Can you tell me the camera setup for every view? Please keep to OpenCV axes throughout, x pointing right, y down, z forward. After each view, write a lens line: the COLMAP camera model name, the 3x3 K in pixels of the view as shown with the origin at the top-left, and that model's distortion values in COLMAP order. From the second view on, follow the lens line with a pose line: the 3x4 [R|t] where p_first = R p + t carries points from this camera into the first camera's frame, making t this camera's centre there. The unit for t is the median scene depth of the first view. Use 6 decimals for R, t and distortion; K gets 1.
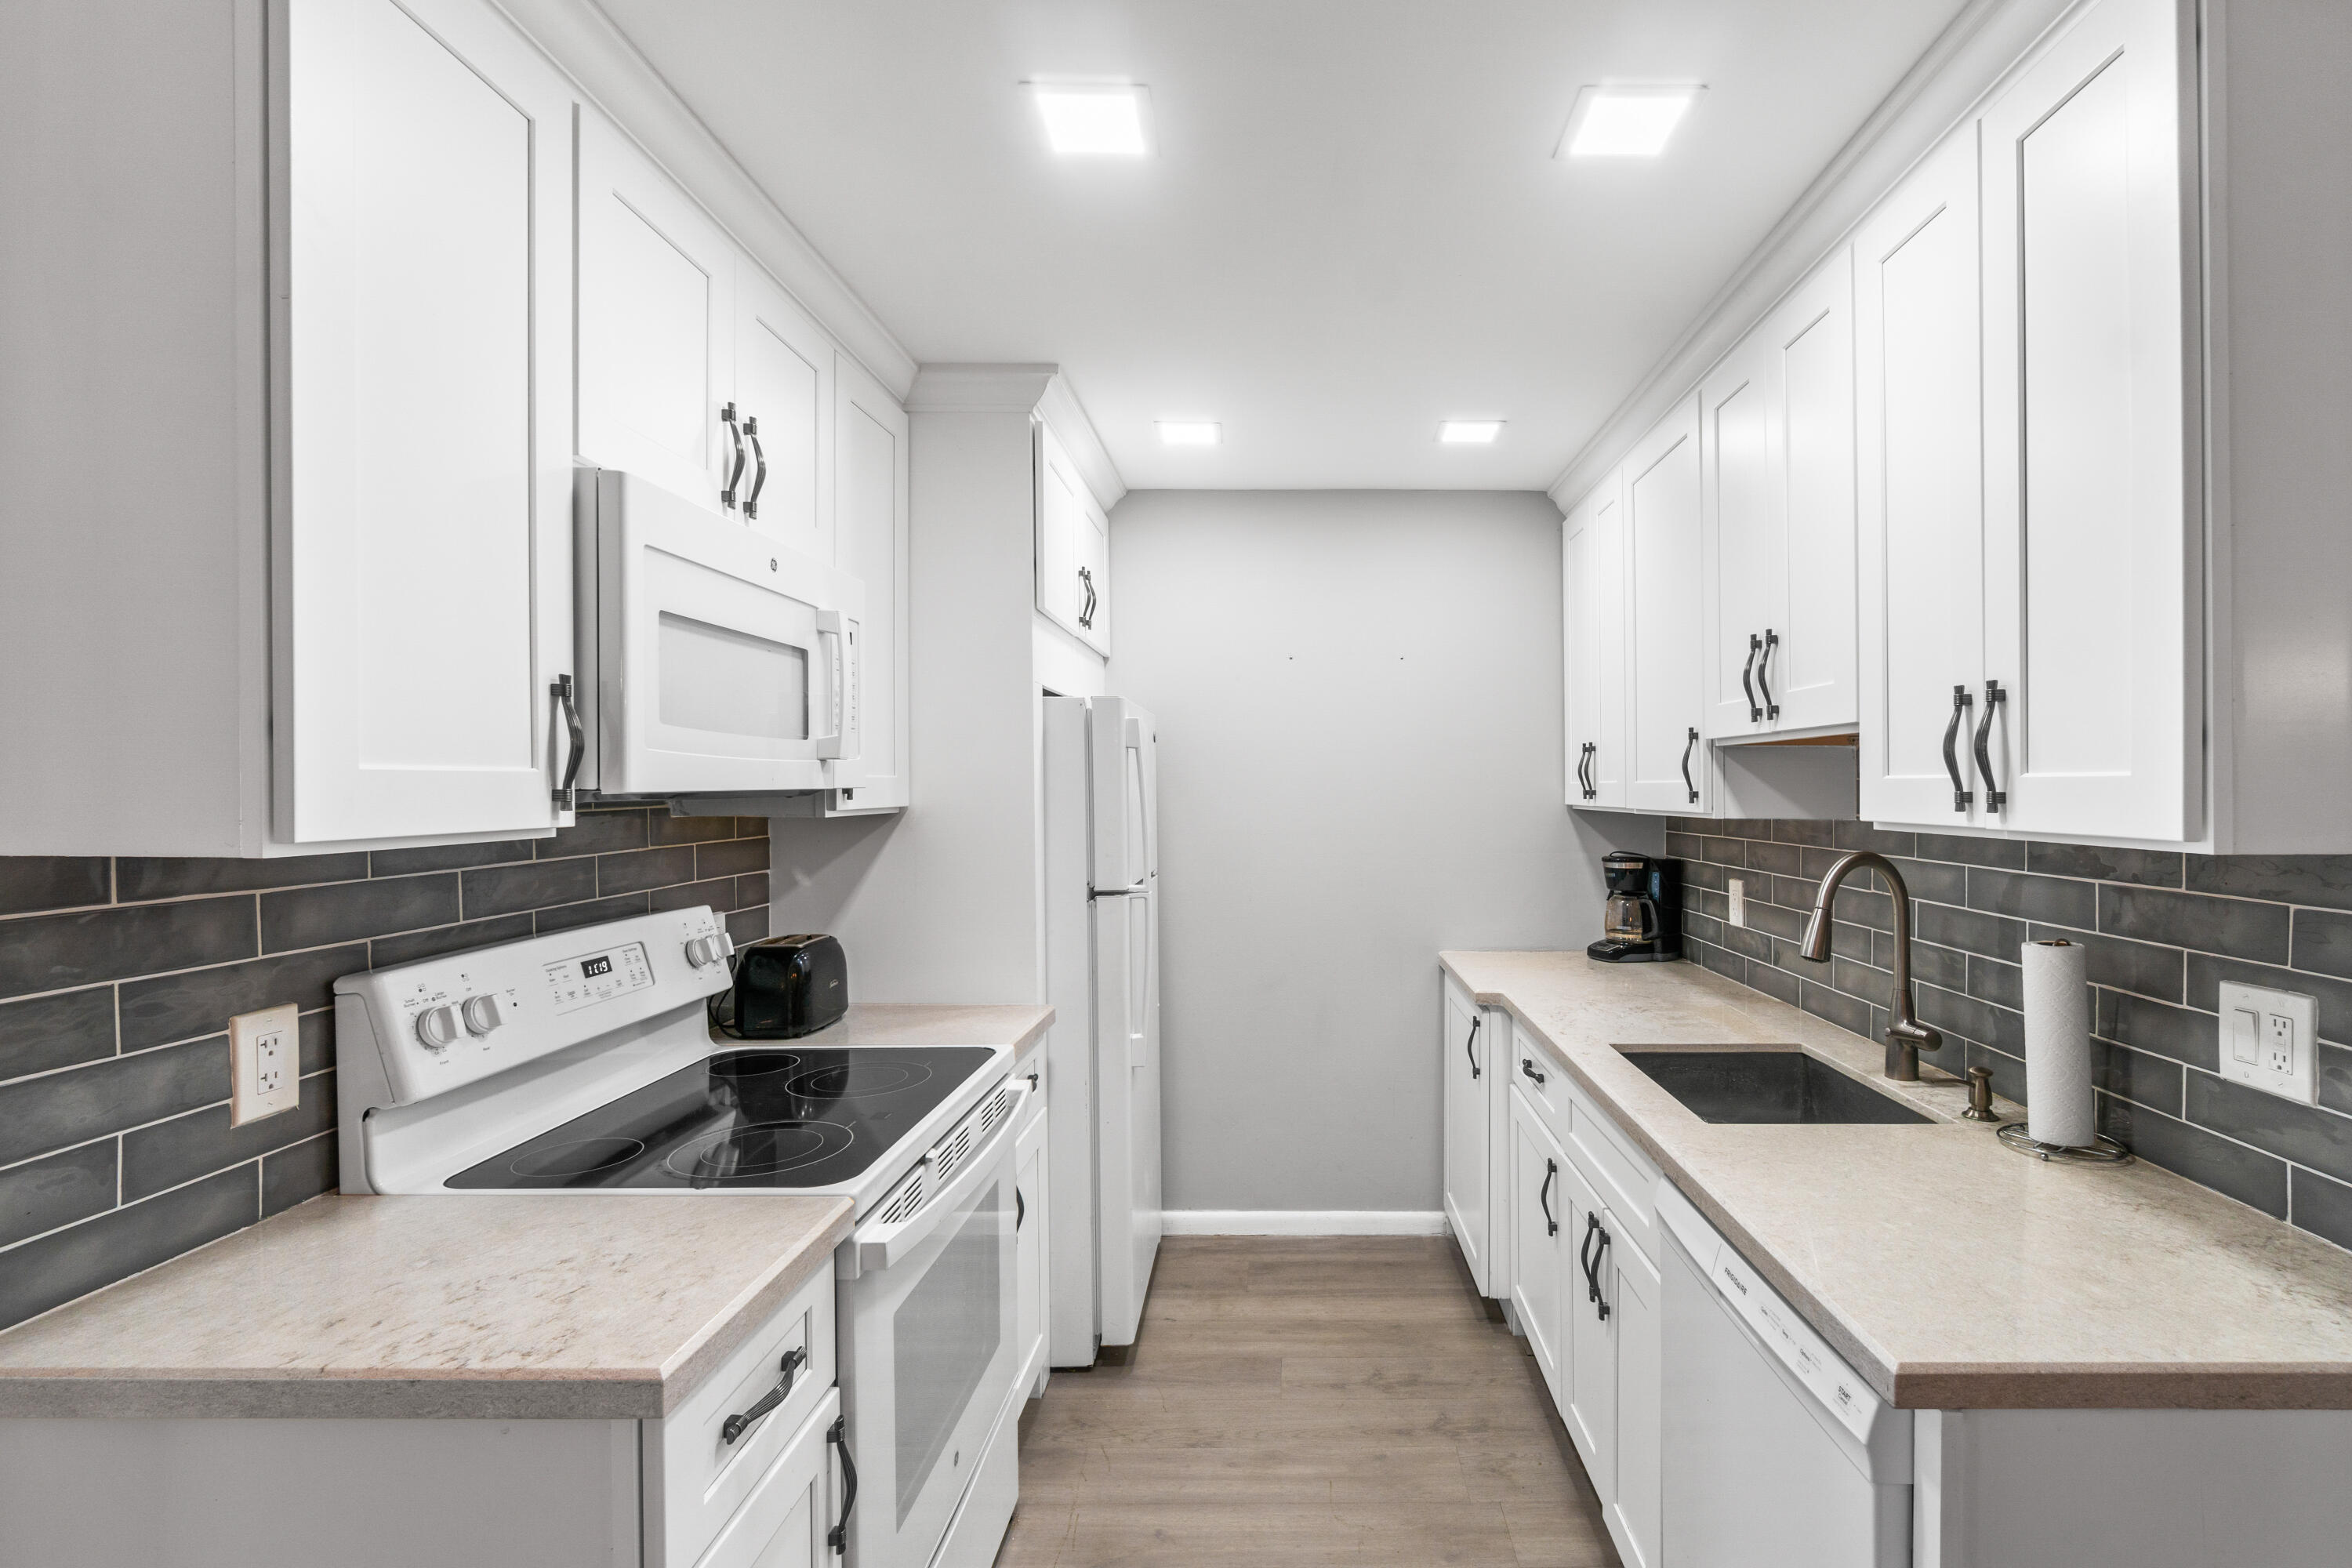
lens RADIAL K [[1081.7, 0, 1318.9], [0, 1081.7, 807.8], [0, 0, 1]] dist [-0.003942, 0.000053]
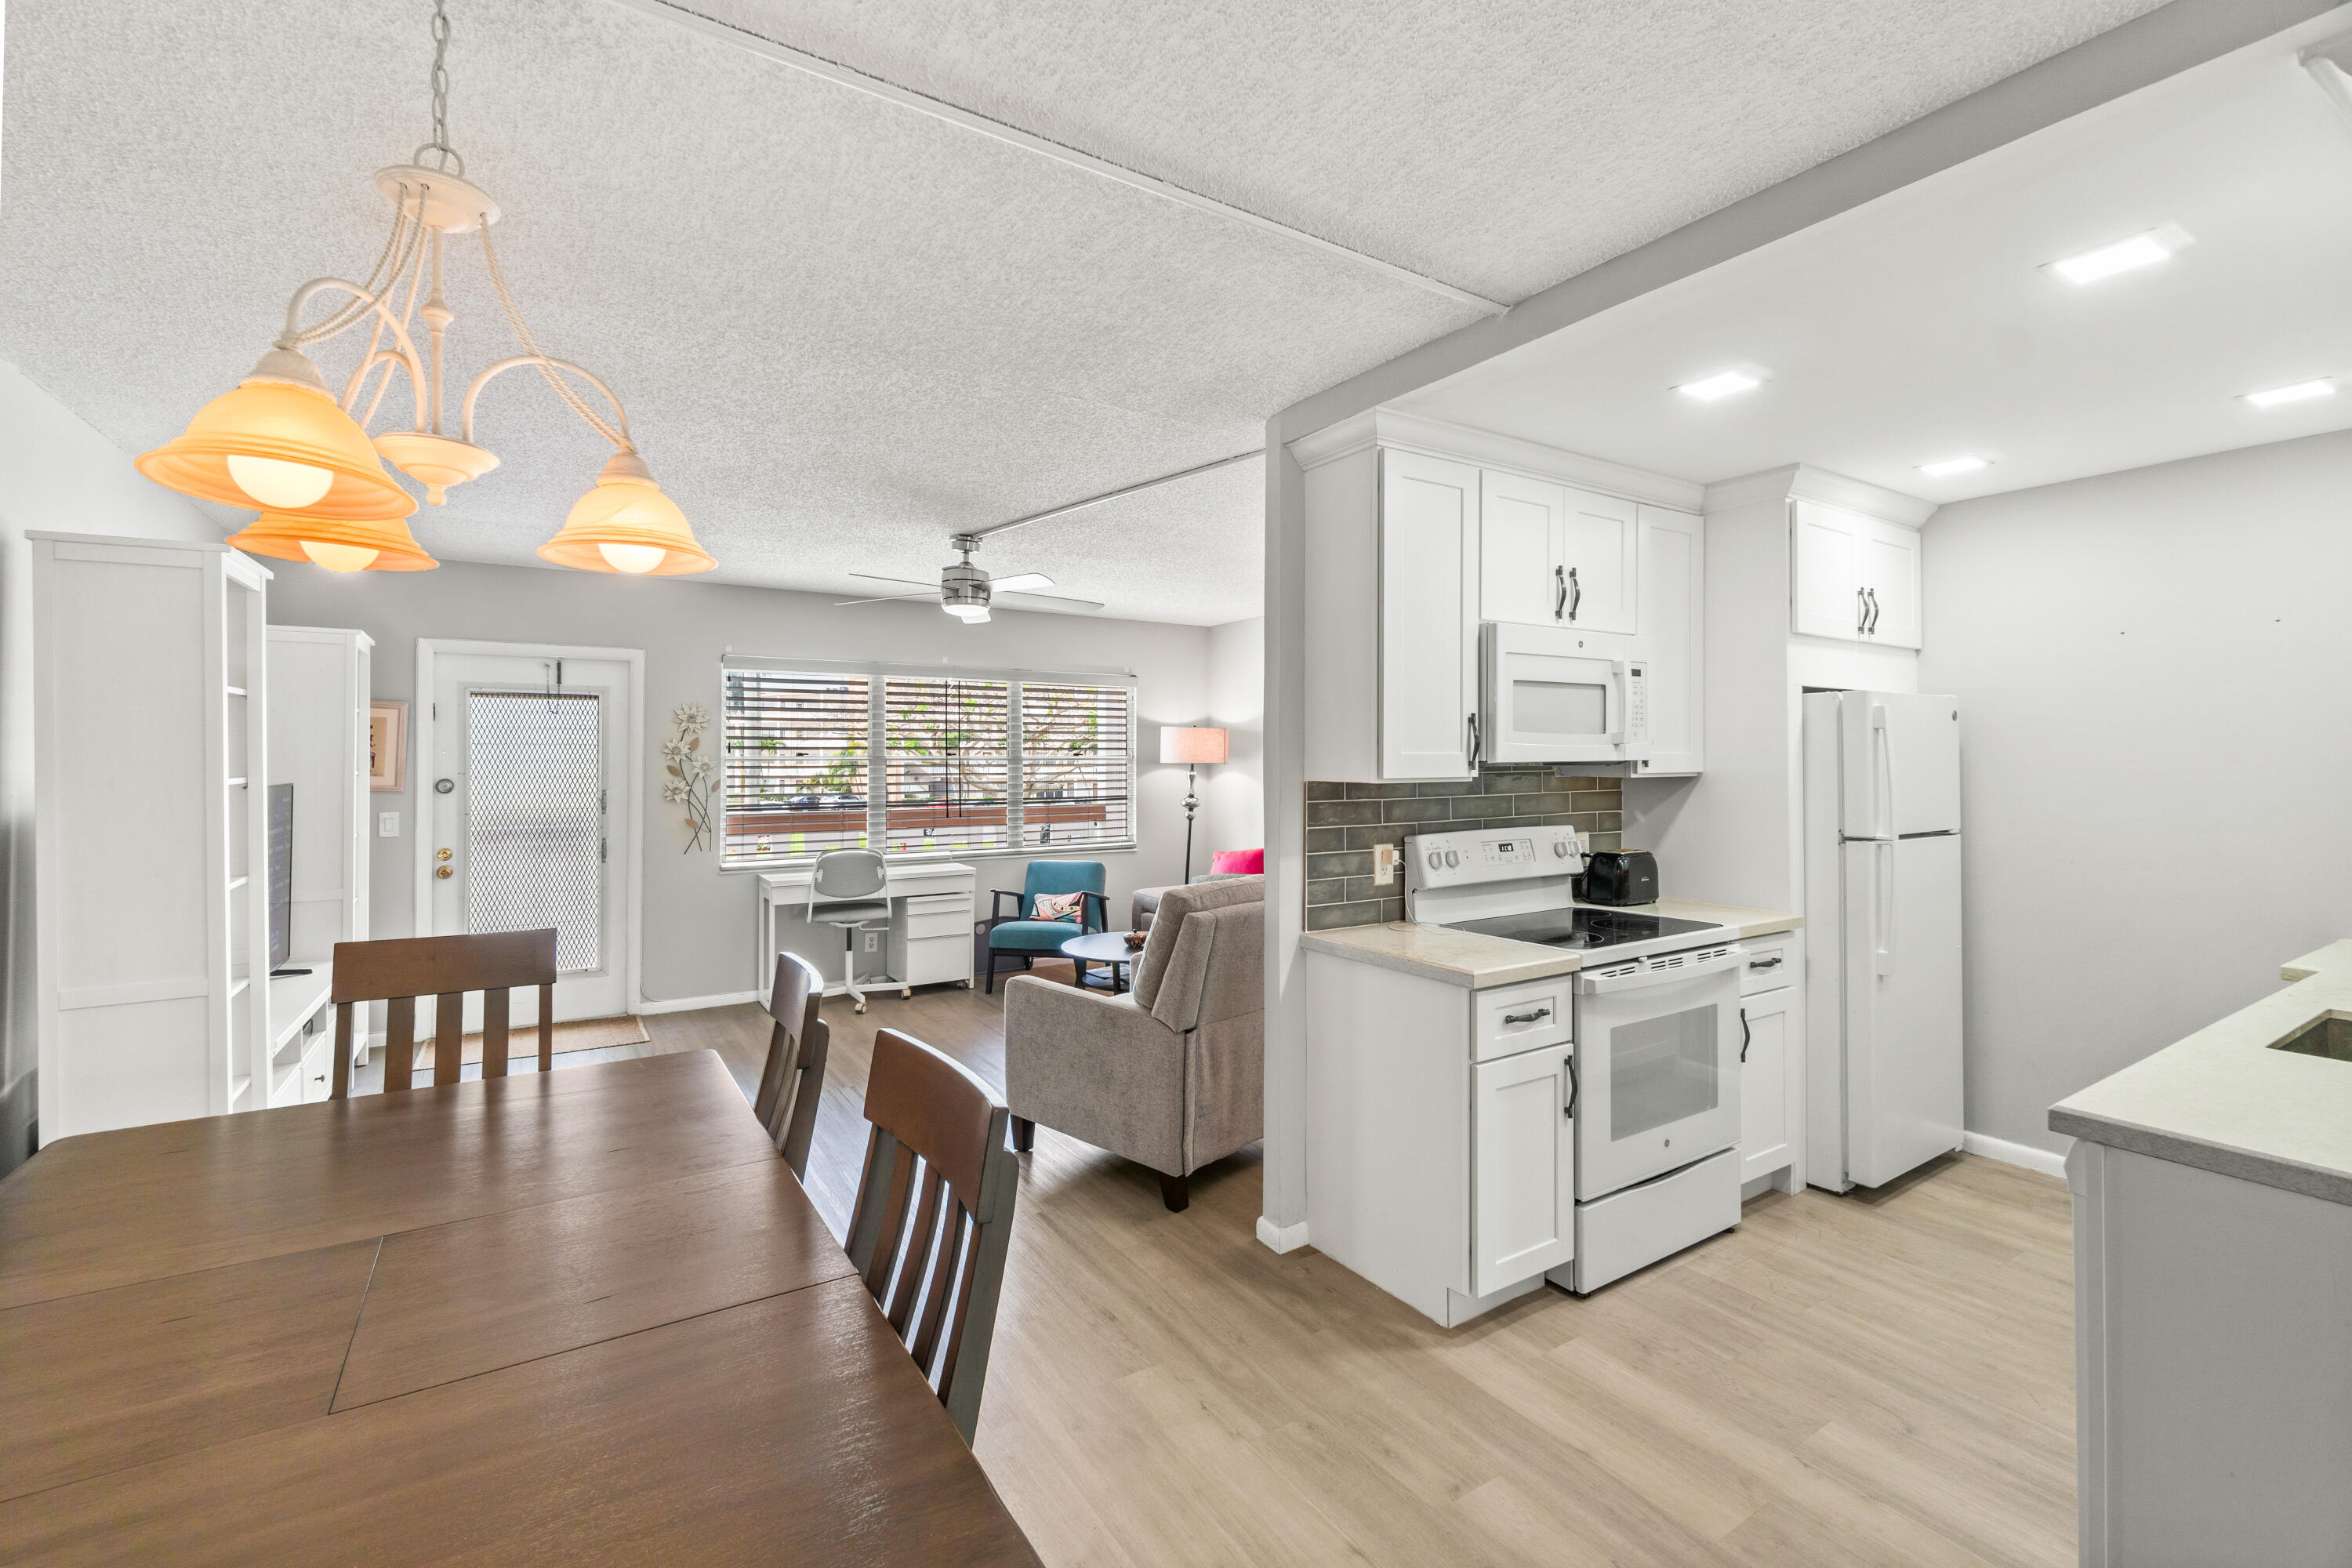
lens RADIAL K [[1029.6, 0, 1178.4], [0, 1029.6, 765.7], [0, 0, 1]] dist [-0.002205, 0.000338]
pose [[0.523879, 0.000359, -0.851793, 0.577276], [-0.012789, 0.999891, -0.007444, 0.012109], [0.851697, 0.014794, 0.523826, -0.479552]]
